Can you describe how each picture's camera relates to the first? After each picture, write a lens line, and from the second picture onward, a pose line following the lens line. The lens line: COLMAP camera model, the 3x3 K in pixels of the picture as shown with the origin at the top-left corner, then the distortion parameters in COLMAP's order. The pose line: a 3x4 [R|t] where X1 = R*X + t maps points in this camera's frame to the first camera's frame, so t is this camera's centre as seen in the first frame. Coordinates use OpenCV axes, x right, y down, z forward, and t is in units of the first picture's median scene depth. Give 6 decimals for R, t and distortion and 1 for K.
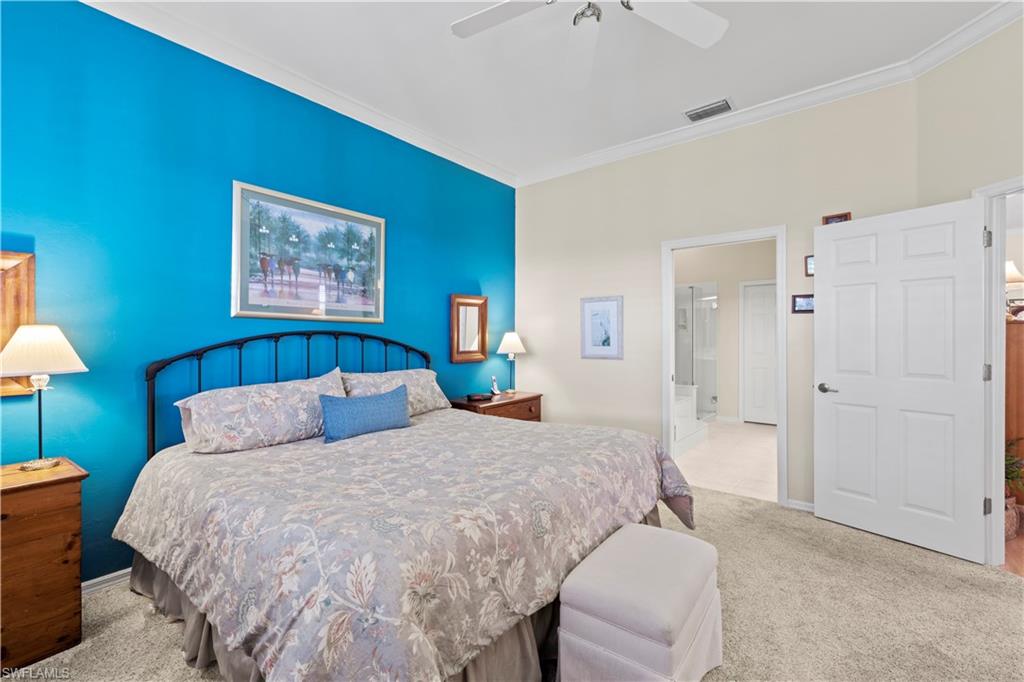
lens RADIAL K [[447.0, 0, 512.0], [0, 447.0, 341.0], [0, 0, 1]] dist [-0.001571, -0.000332]
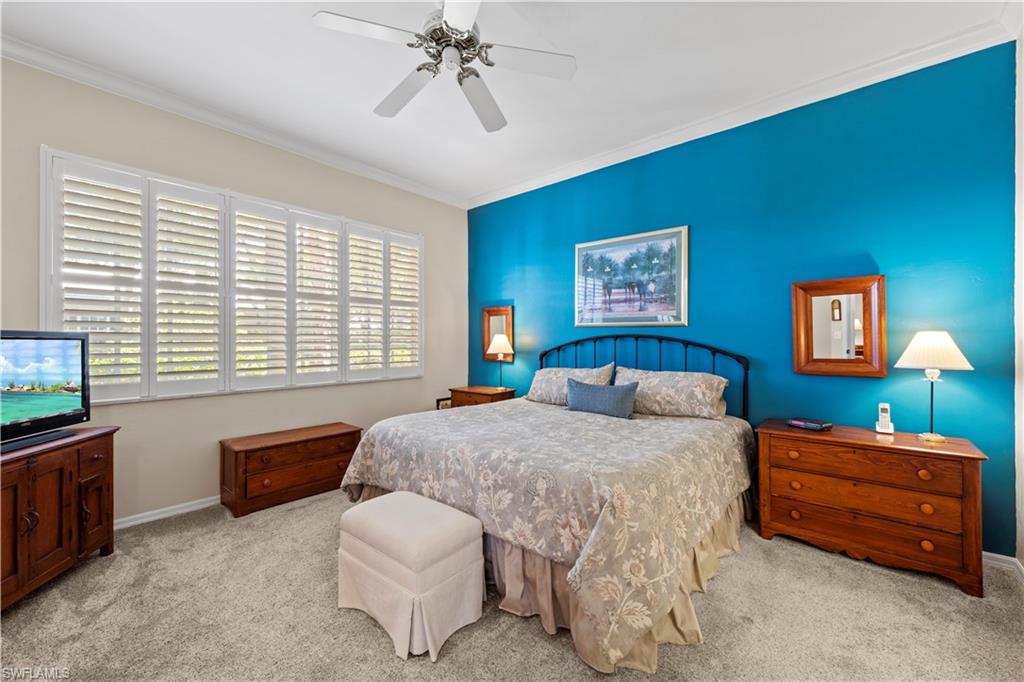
lens RADIAL K [[410.8, 0, 511.6], [0, 410.8, 344.3], [0, 0, 1]] dist [0.002139, 0.000055]
pose [[-0.060684, 0.019086, -0.997975, 0.767173], [-0.004537, 0.999802, 0.019397, -0.014605], [0.998147, 0.005705, -0.060586, 0.716173]]
